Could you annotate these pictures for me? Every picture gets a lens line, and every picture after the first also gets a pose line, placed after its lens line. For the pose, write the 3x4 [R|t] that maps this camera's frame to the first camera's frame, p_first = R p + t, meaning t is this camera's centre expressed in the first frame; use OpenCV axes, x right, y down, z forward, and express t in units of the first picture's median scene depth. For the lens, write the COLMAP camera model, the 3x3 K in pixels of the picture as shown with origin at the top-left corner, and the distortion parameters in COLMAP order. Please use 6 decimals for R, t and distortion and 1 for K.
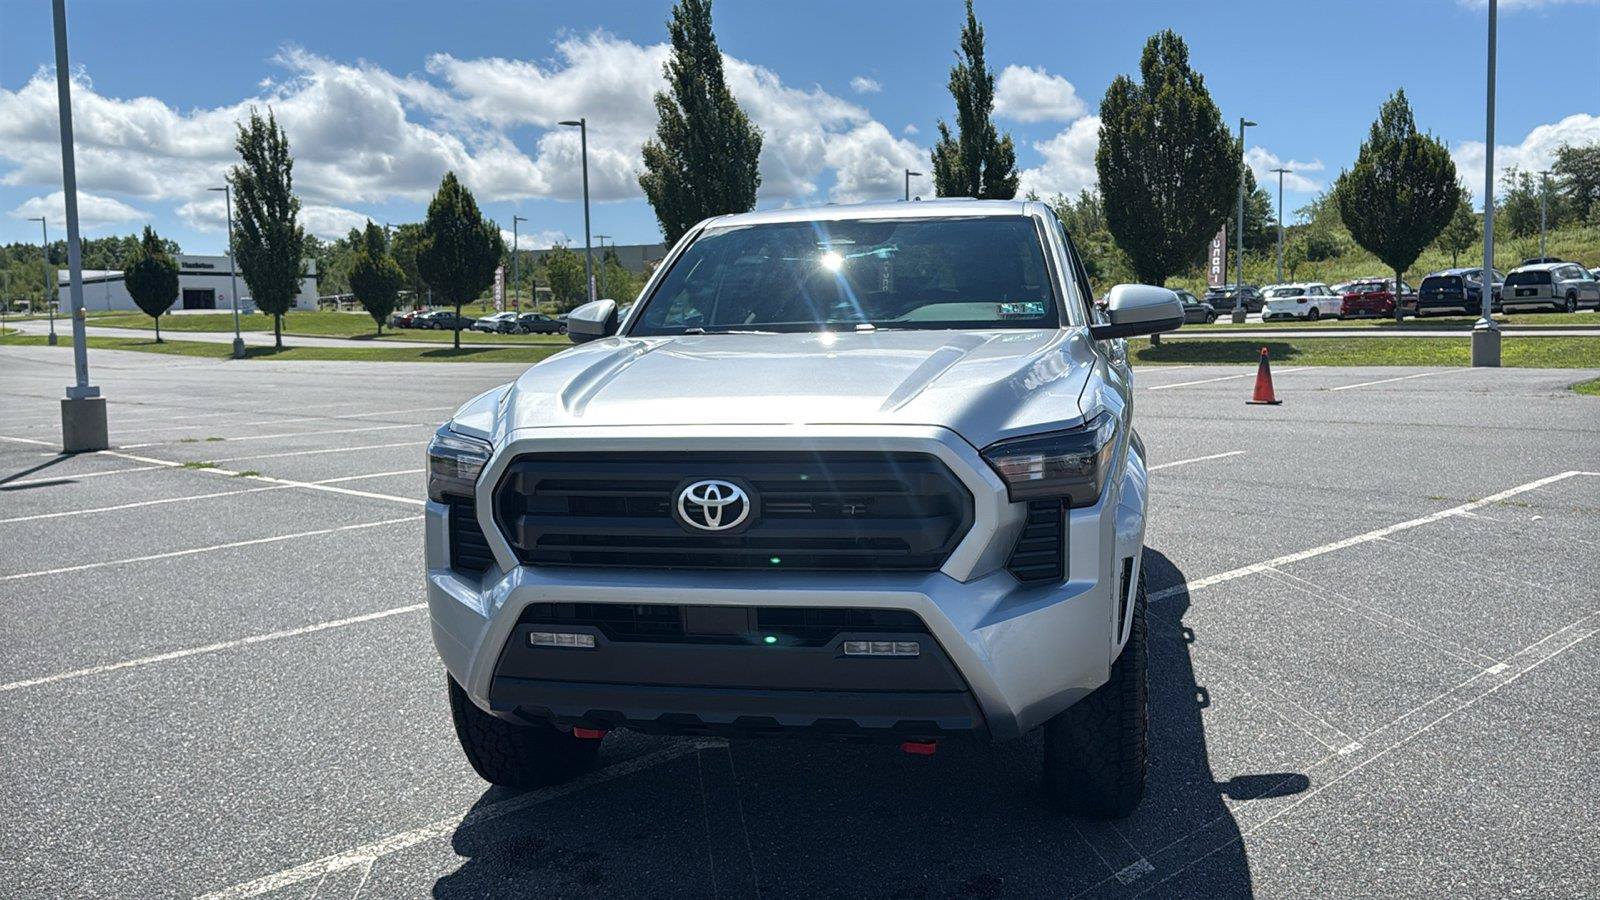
lens RADIAL K [[1356.0, 0, 810.6], [0, 1356.0, 454.1], [0, 0, 1]] dist [0.130999, -0.222719]
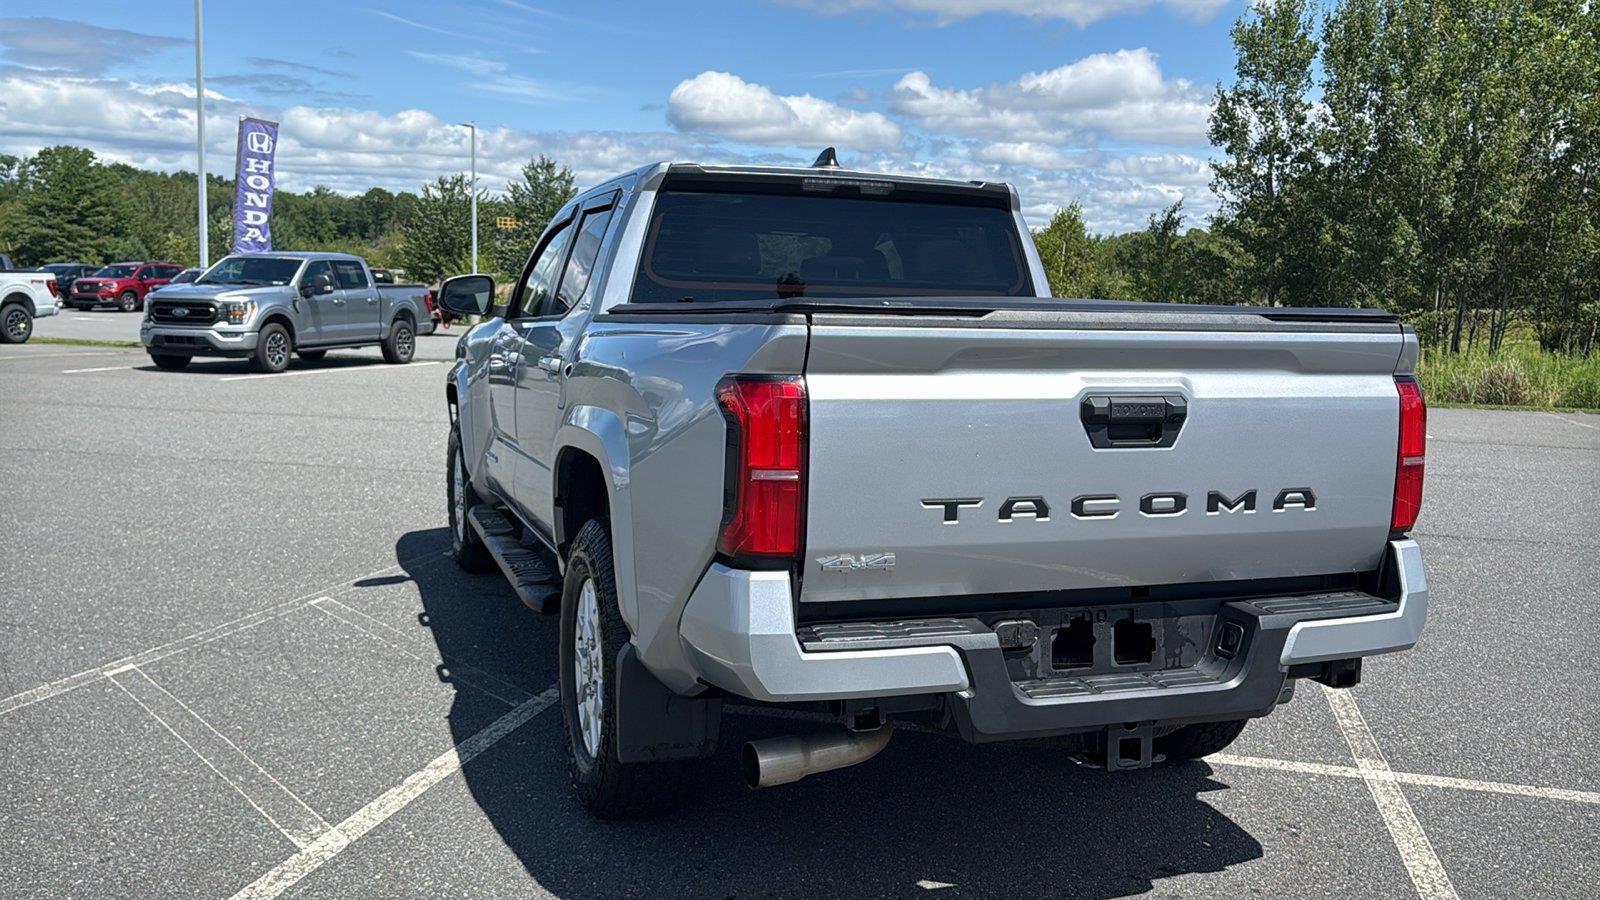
lens RADIAL K [[1356.0, 0, 837.6], [0, 1356.0, 443.5], [0, 0, 1]] dist [0.130999, -0.222719]
pose [[-0.833494, 0.061688, -0.549075, 0.615301], [-0.067283, 0.975021, 0.211679, -0.243664], [0.548417, 0.213376, -0.808523, 2.074266]]
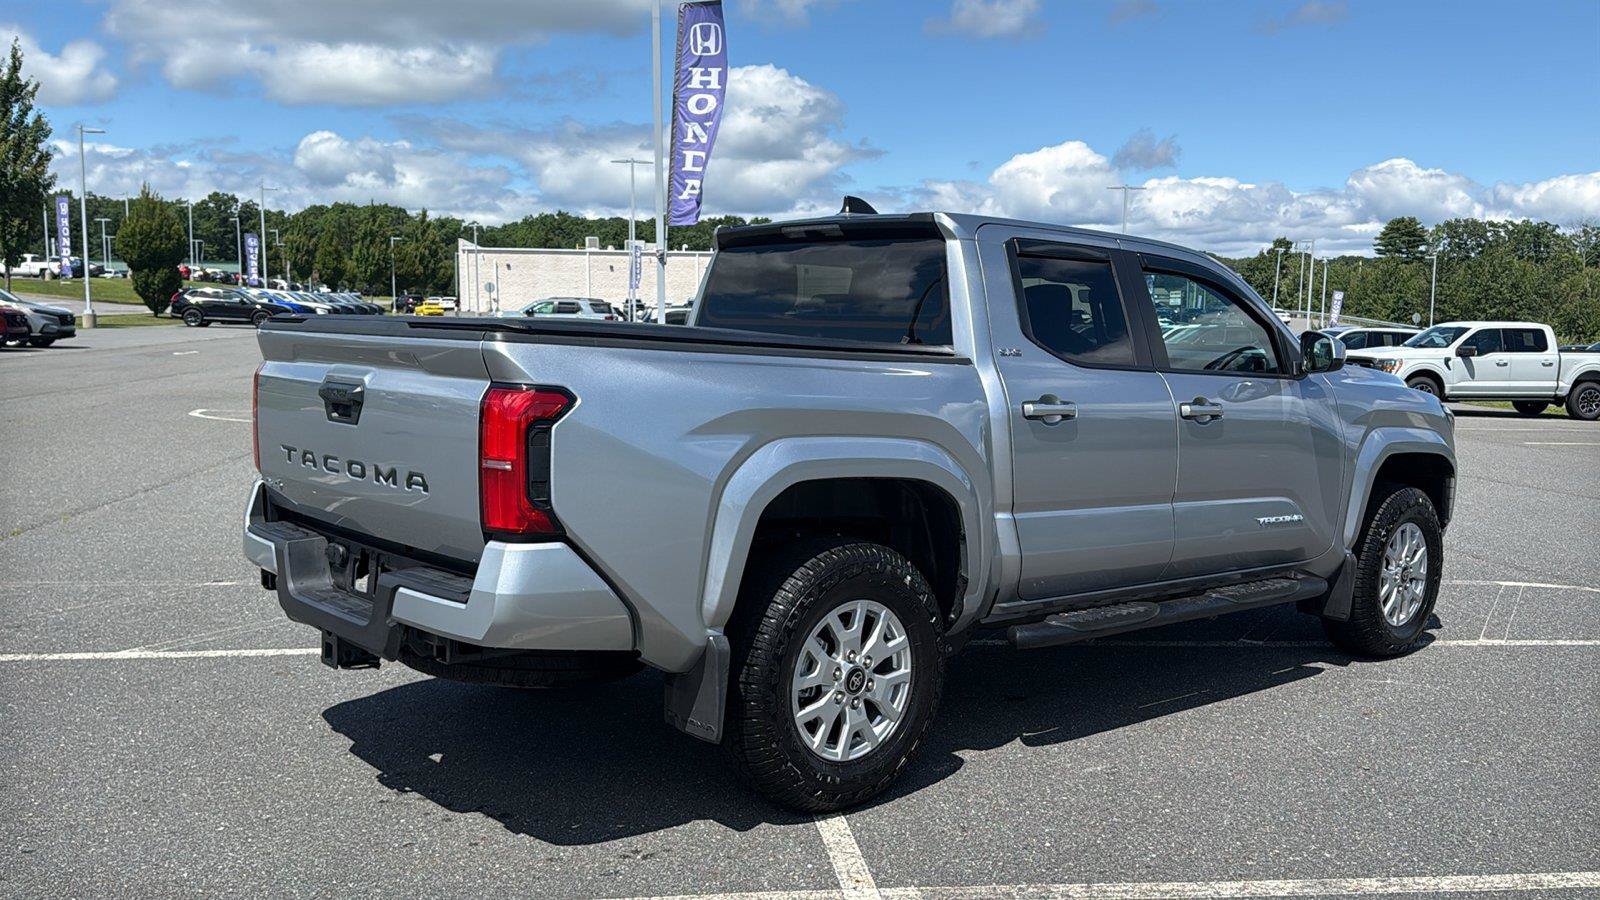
lens RADIAL K [[1352.8, 0, 841.1], [0, 1352.8, 468.5], [0, 0, 1]] dist [0.138916, -0.233204]
pose [[-0.815683, -0.054749, 0.575903, -0.489717], [0.057034, 0.983051, 0.174236, -0.220524], [-0.575681, 0.174968, -0.798735, 2.133003]]
